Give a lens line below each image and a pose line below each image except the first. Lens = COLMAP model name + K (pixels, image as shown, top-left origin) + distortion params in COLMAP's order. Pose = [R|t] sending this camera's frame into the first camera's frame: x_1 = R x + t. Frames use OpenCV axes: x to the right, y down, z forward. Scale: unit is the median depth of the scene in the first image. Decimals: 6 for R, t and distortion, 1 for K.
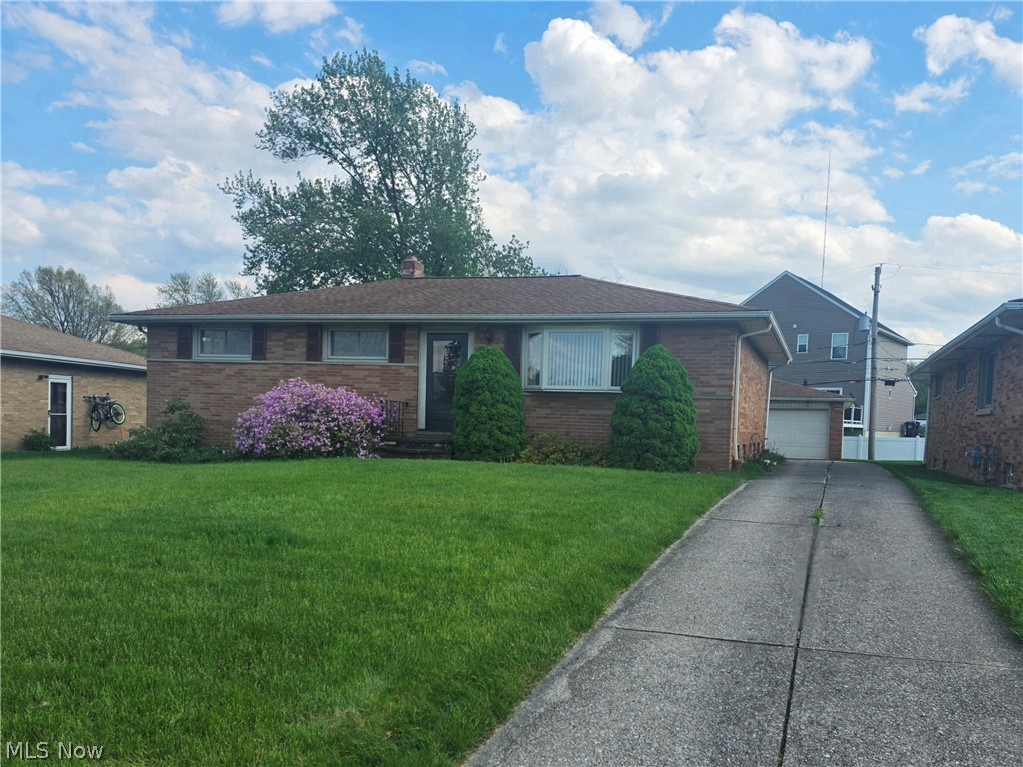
lens RADIAL K [[849.4, 0, 552.3], [0, 849.4, 468.5], [0, 0, 1]] dist [0.052398, -0.017038]
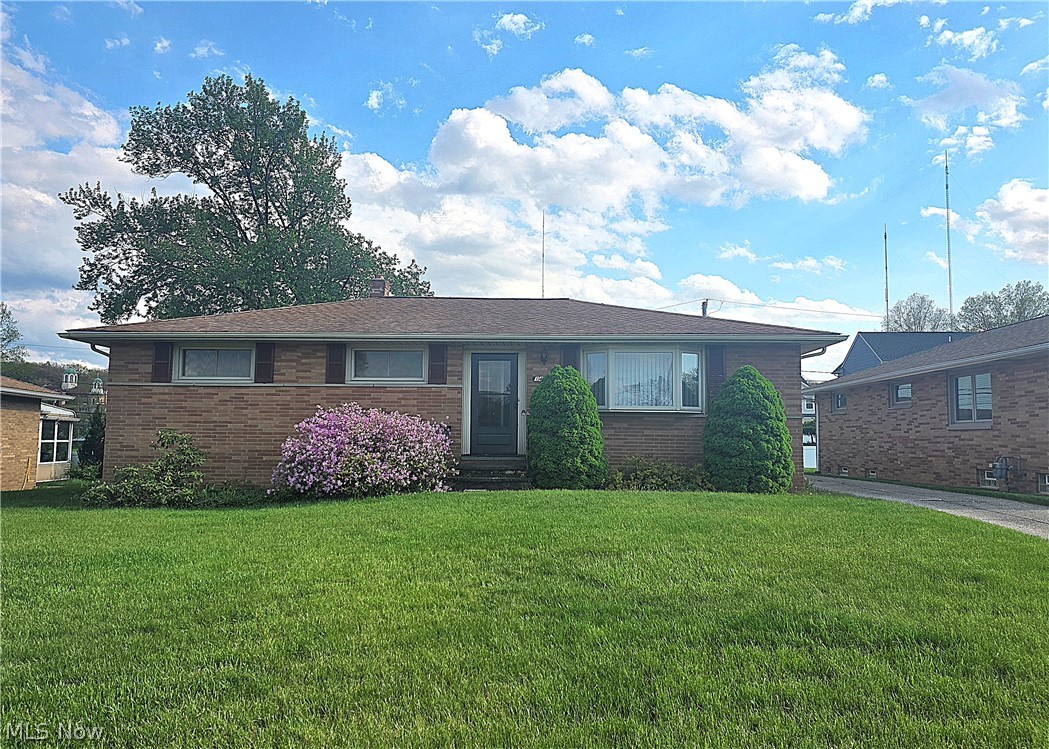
lens RADIAL K [[772.6, 0, 521.7], [0, 772.6, 369.2], [0, 0, 1]] dist [0.078027, -0.054647]
pose [[0.962038, -0.002215, 0.272905, -0.362096], [0.038873, 0.990883, -0.128993, -0.031116], [-0.270131, 0.134705, 0.953354, 0.187129]]
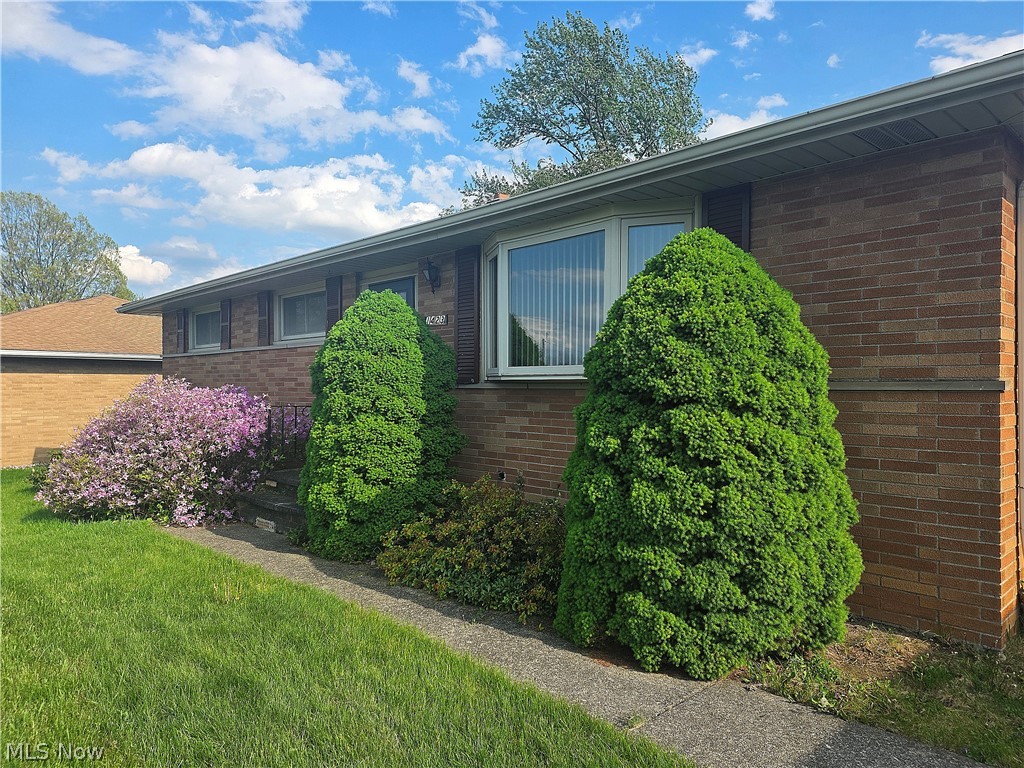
lens RADIAL K [[696.8, 0, 517.6], [0, 696.8, 386.6], [0, 0, 1]] dist [0.044845, -0.007001]
pose [[0.886902, -0.033494, -0.460743, 0.173503], [0.005972, 0.998116, -0.061064, -0.067814], [0.461920, 0.051407, 0.885431, 0.700771]]
